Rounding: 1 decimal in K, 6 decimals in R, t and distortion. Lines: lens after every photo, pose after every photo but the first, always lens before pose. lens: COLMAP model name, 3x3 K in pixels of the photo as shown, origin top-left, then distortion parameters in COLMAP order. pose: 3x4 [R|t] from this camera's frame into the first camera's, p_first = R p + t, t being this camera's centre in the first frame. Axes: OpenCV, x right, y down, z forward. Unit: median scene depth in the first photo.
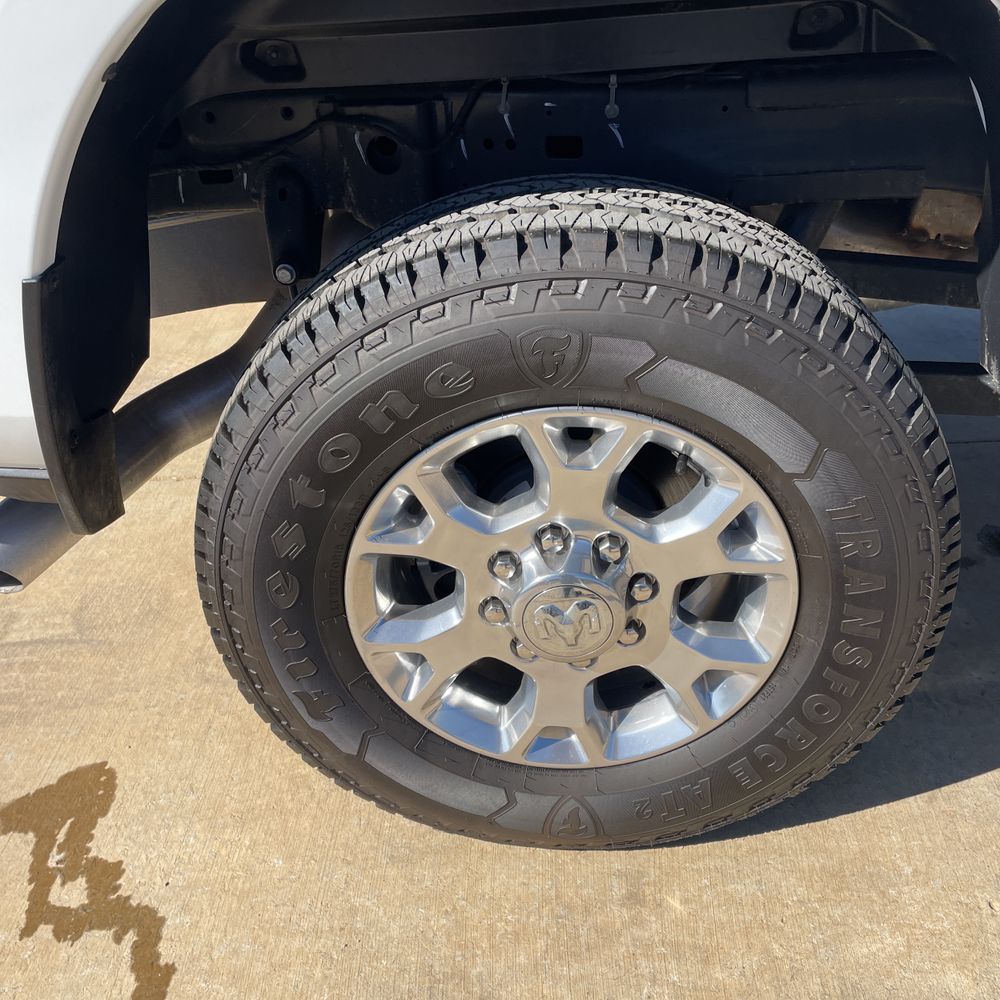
lens RADIAL K [[1009.0, 0, 492.7], [0, 1009.0, 495.8], [0, 0, 1]] dist [0.048257, 0.000000]
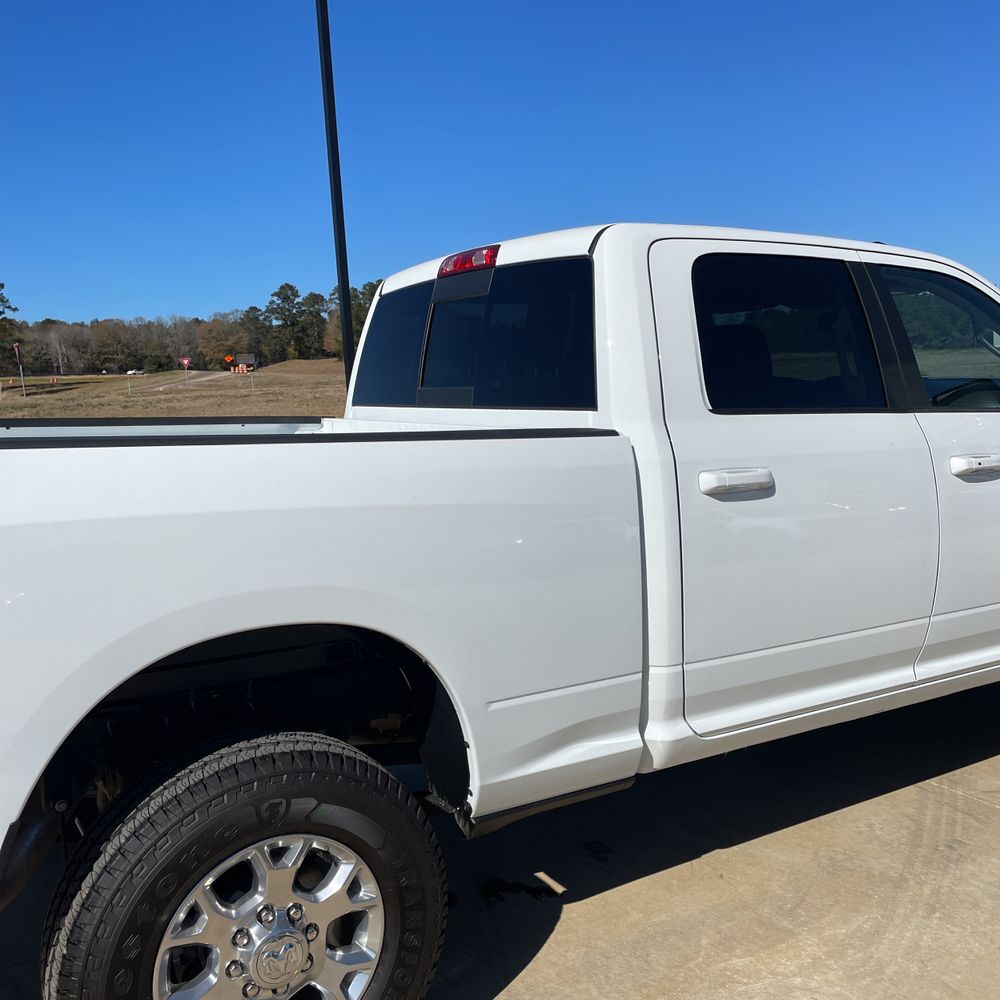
lens RADIAL K [[1009.0, 0, 500.8], [0, 1009.0, 508.4], [0, 0, 1]] dist [0.048257, 0.000000]
pose [[0.814375, -0.003918, 0.580326, -0.700856], [0.263725, 0.893260, -0.364056, 0.176811], [-0.516955, 0.449524, 0.728482, -0.994051]]
